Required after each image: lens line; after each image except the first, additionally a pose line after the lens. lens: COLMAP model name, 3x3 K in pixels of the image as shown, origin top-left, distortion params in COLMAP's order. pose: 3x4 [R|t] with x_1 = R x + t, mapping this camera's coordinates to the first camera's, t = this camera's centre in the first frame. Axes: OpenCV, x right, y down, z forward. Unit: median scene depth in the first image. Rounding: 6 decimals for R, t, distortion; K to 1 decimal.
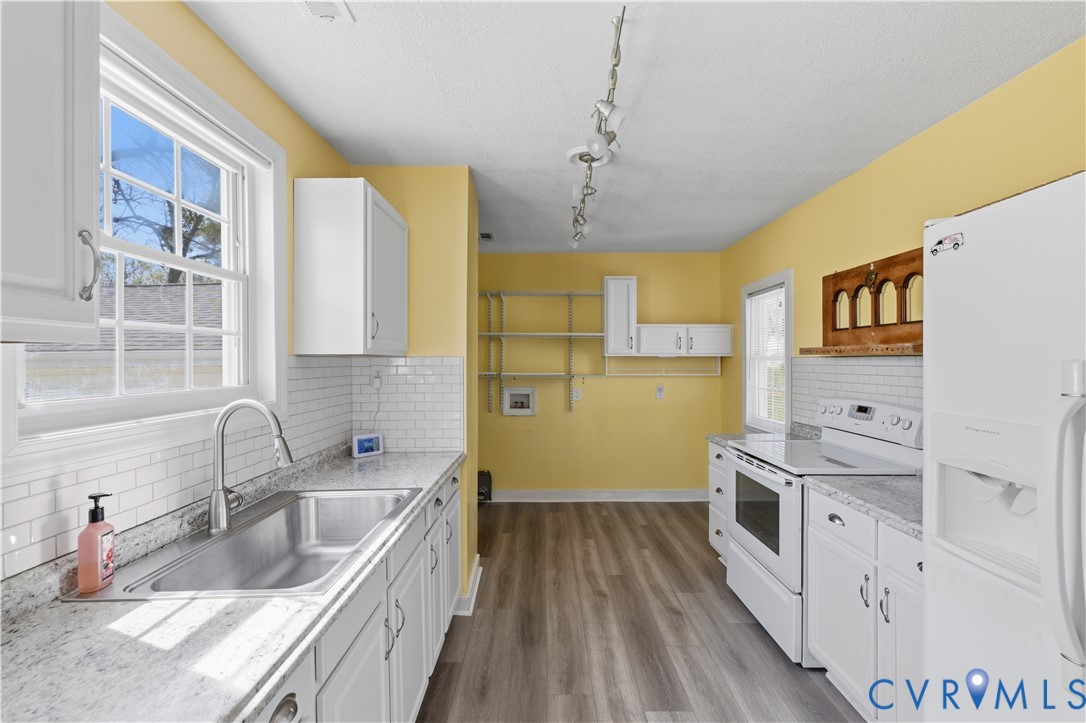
lens RADIAL K [[468.7, 0, 543.7], [0, 468.7, 361.6], [0, 0, 1]] dist [-0.002675, 0.000068]
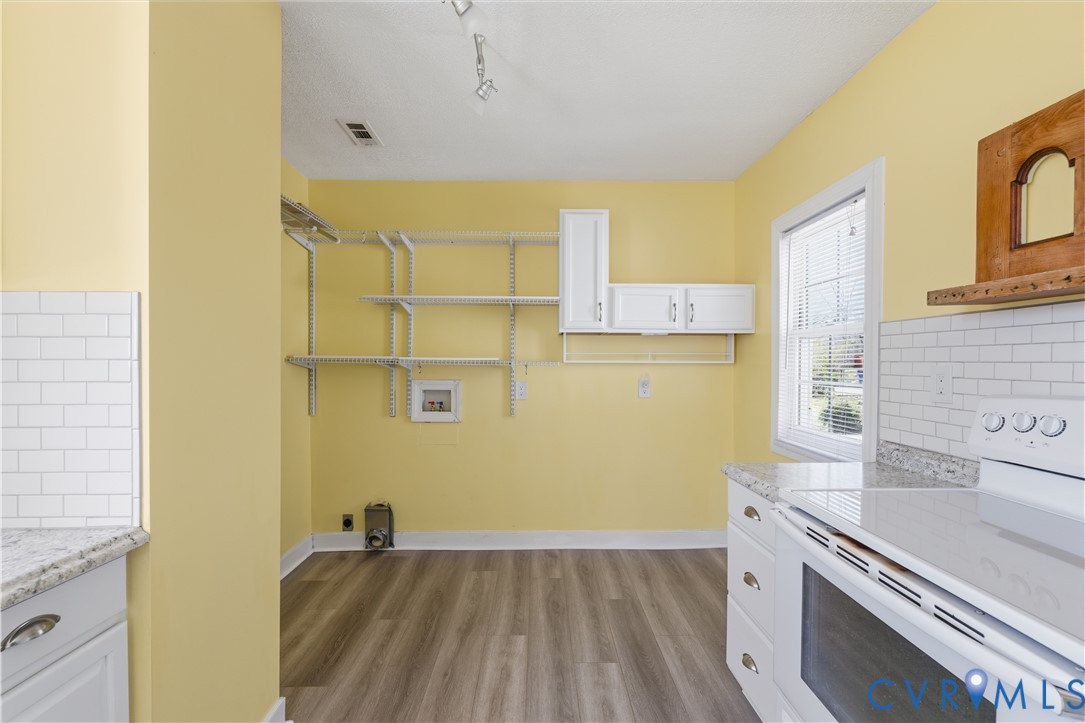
lens RADIAL K [[468.3, 0, 543.1], [0, 468.3, 367.5], [0, 0, 1]] dist [-0.002675, 0.000068]
pose [[0.999900, 0.003180, 0.013806, 0.101199], [-0.003406, 0.999859, 0.016429, 0.027941], [-0.013752, -0.016474, 0.999770, 0.355518]]
